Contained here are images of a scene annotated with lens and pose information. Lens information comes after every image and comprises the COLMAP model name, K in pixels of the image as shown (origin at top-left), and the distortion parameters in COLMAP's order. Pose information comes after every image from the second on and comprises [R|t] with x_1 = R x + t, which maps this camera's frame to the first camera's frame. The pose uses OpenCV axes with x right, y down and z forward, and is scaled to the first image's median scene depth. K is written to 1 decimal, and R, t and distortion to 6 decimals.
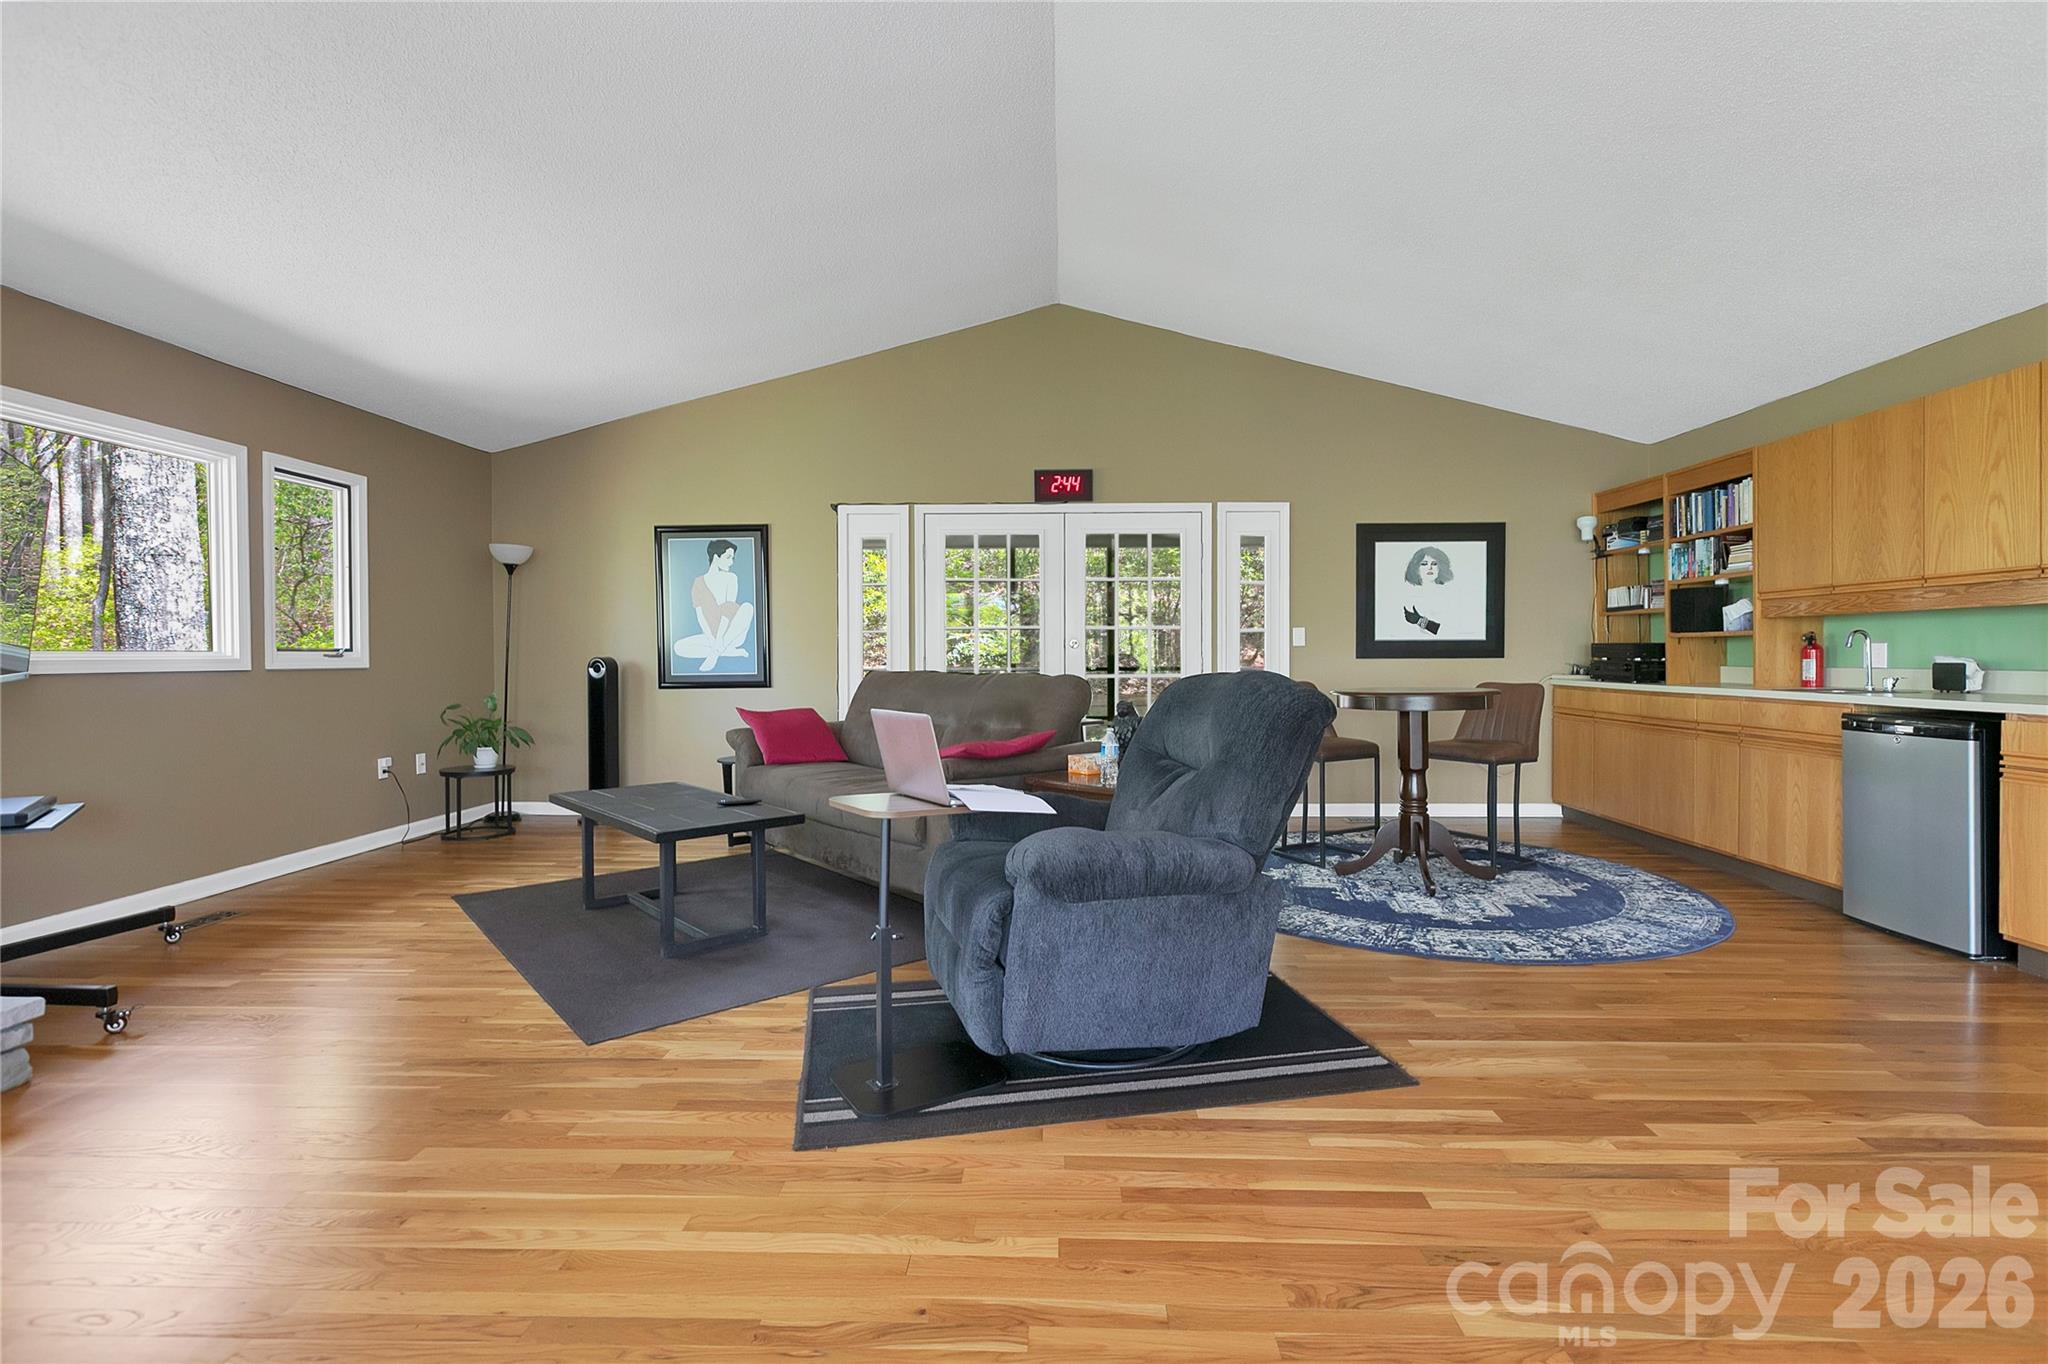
lens RADIAL K [[928.4, 0, 1031.1], [0, 928.4, 674.4], [0, 0, 1]] dist [0.006143, -0.000699]
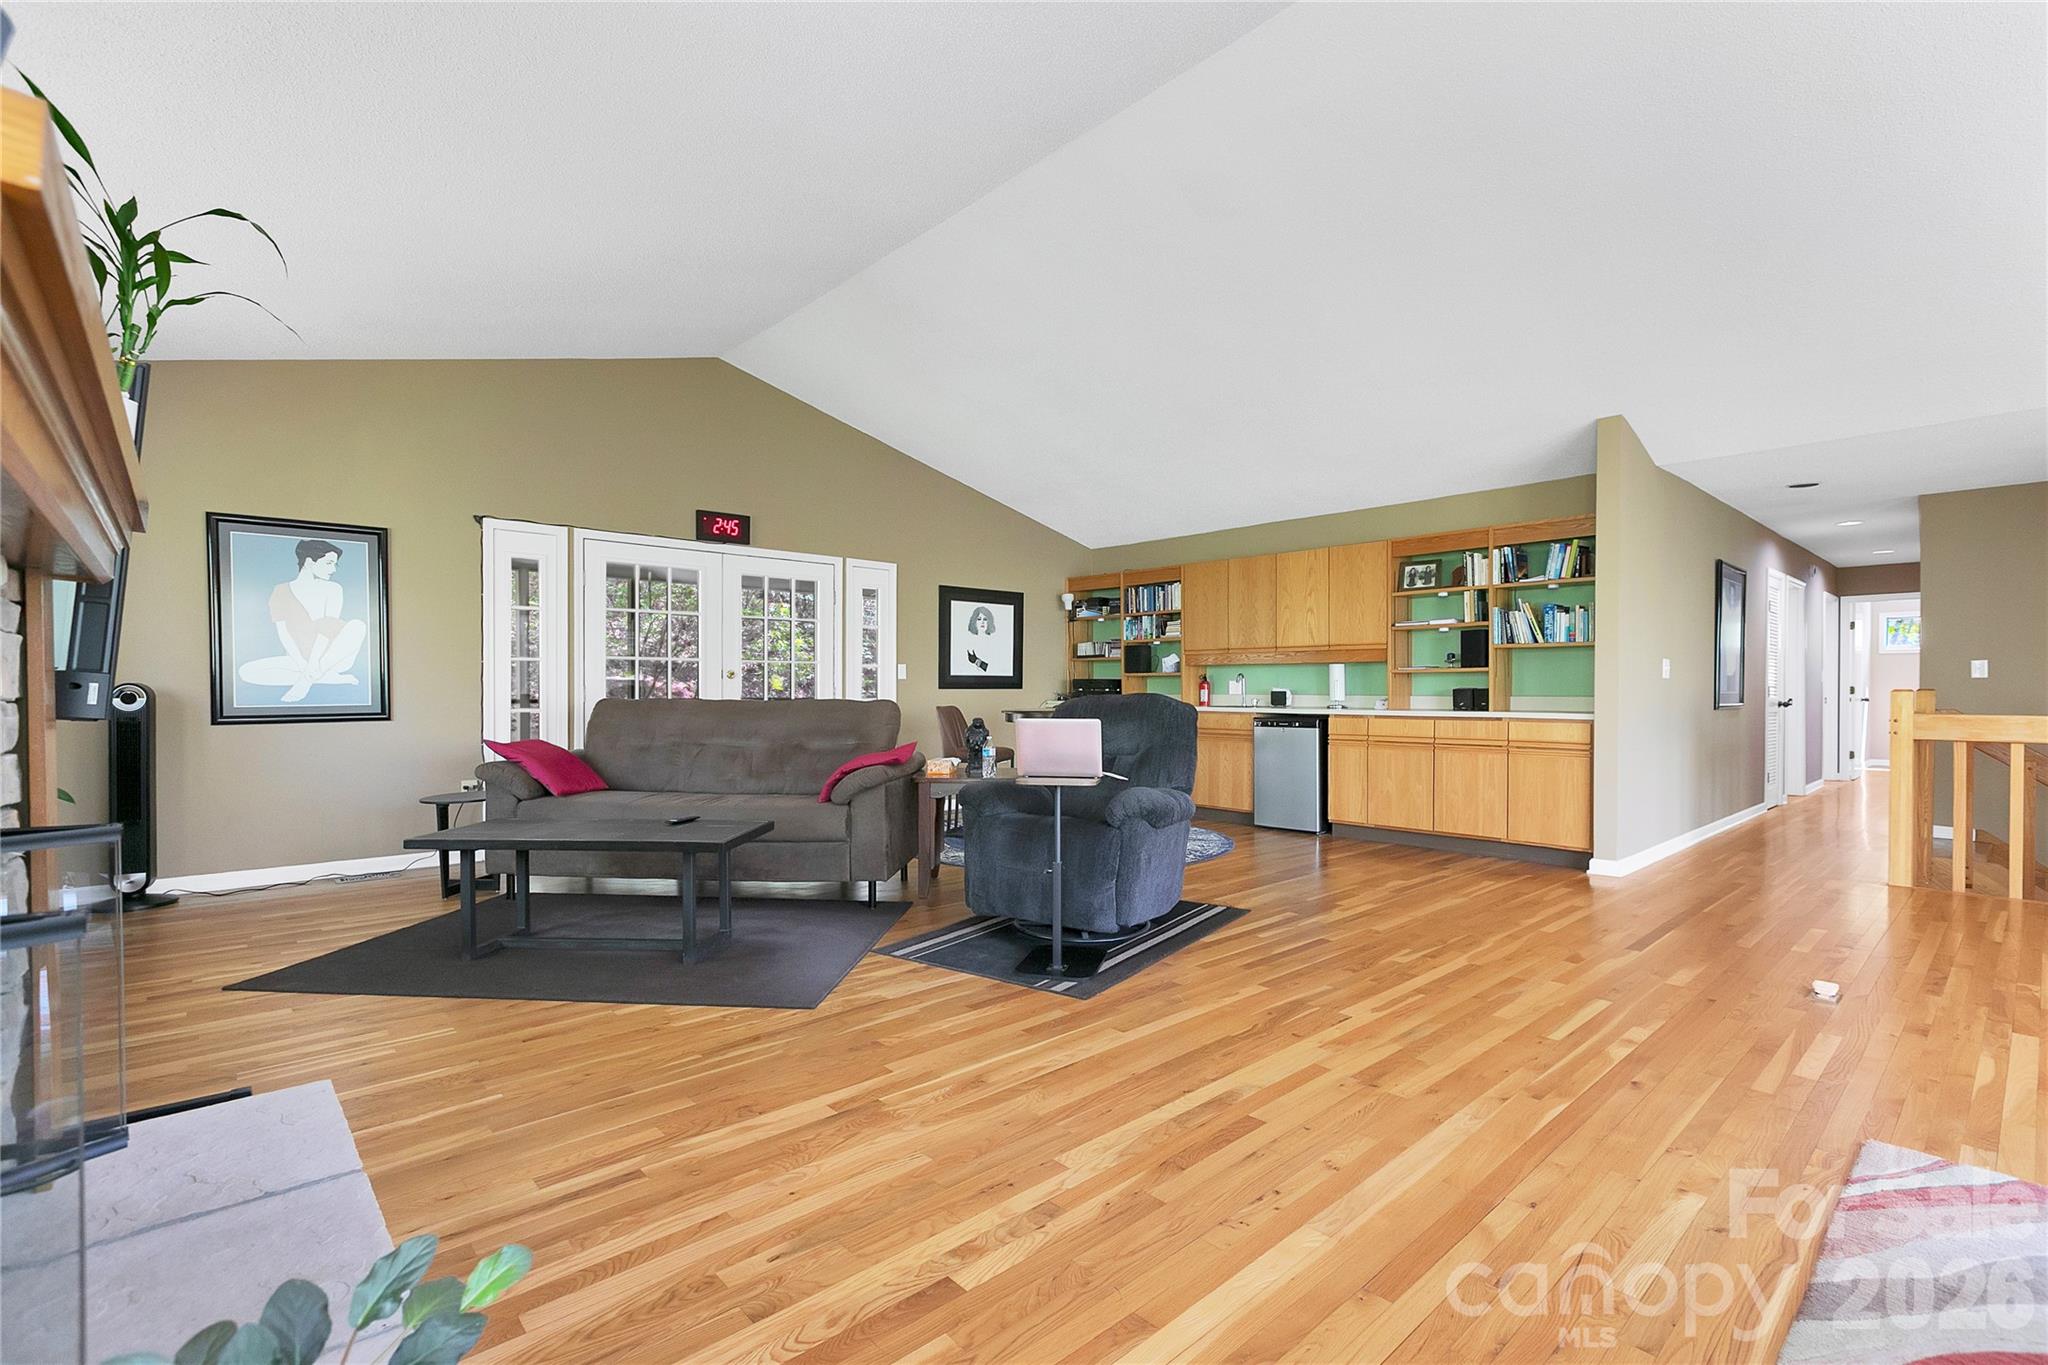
lens RADIAL K [[928.4, 0, 1031.9], [0, 928.4, 693.3], [0, 0, 1]] dist [0.006143, -0.000699]
pose [[0.719362, 0.000189, 0.694636, -0.597868], [0.012431, 0.999836, -0.013146, 0.009612], [-0.694524, 0.018091, 0.719242, -0.025028]]
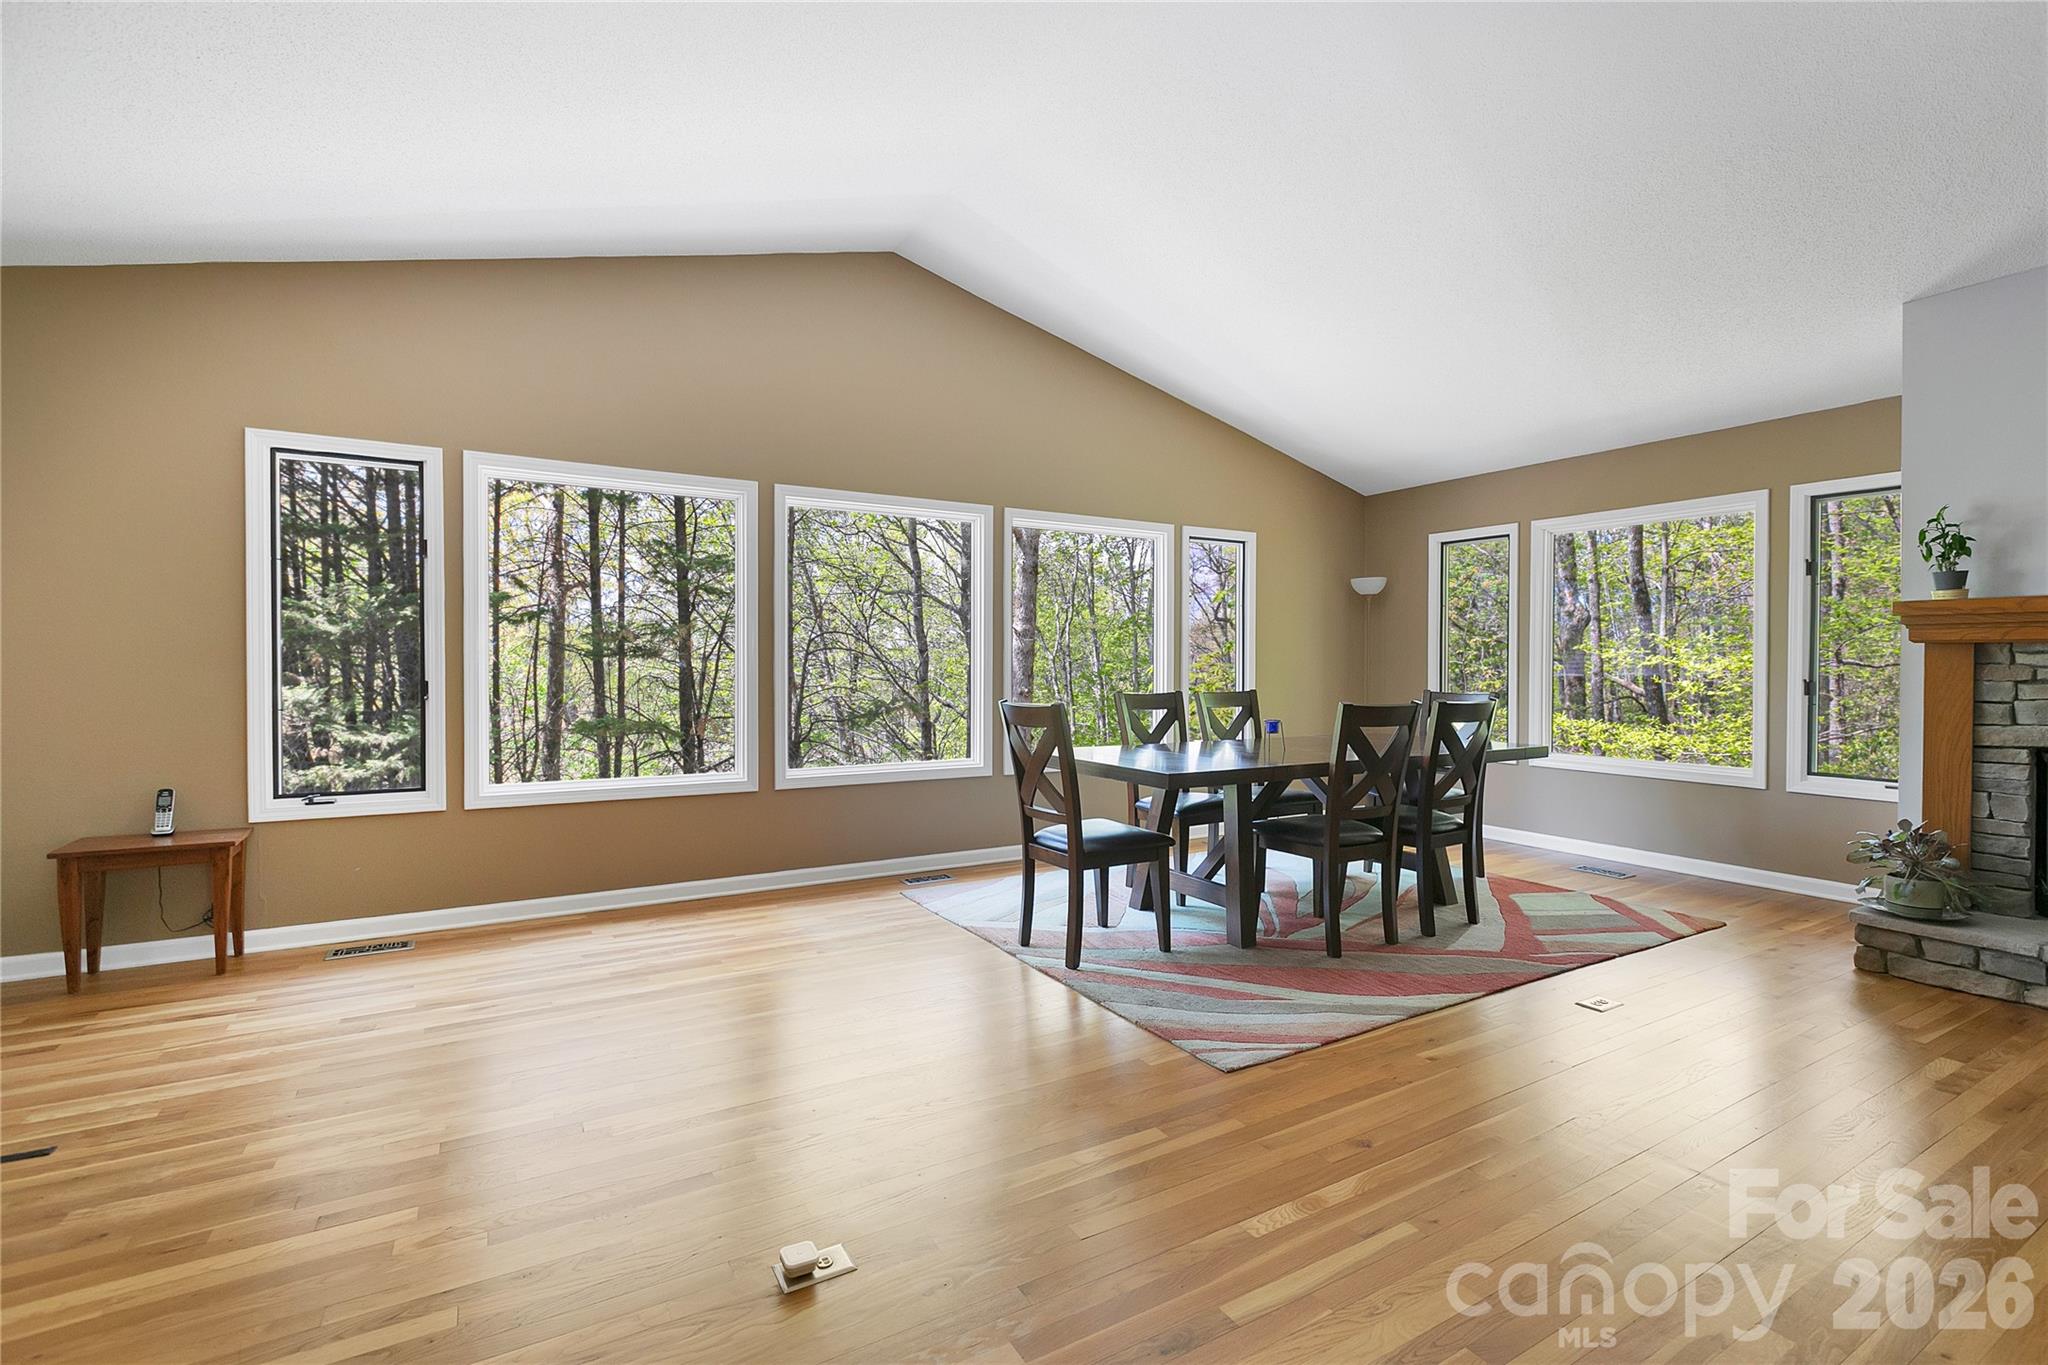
lens RADIAL K [[915.6, 0, 1034.1], [0, 915.6, 677.4], [0, 0, 1]] dist [-0.000936, 0.000007]
pose [[-0.842144, 0.004454, -0.539234, 0.420854], [-0.015207, 0.999372, 0.032003, -0.022442], [0.539038, 0.035151, -0.841548, 0.418813]]
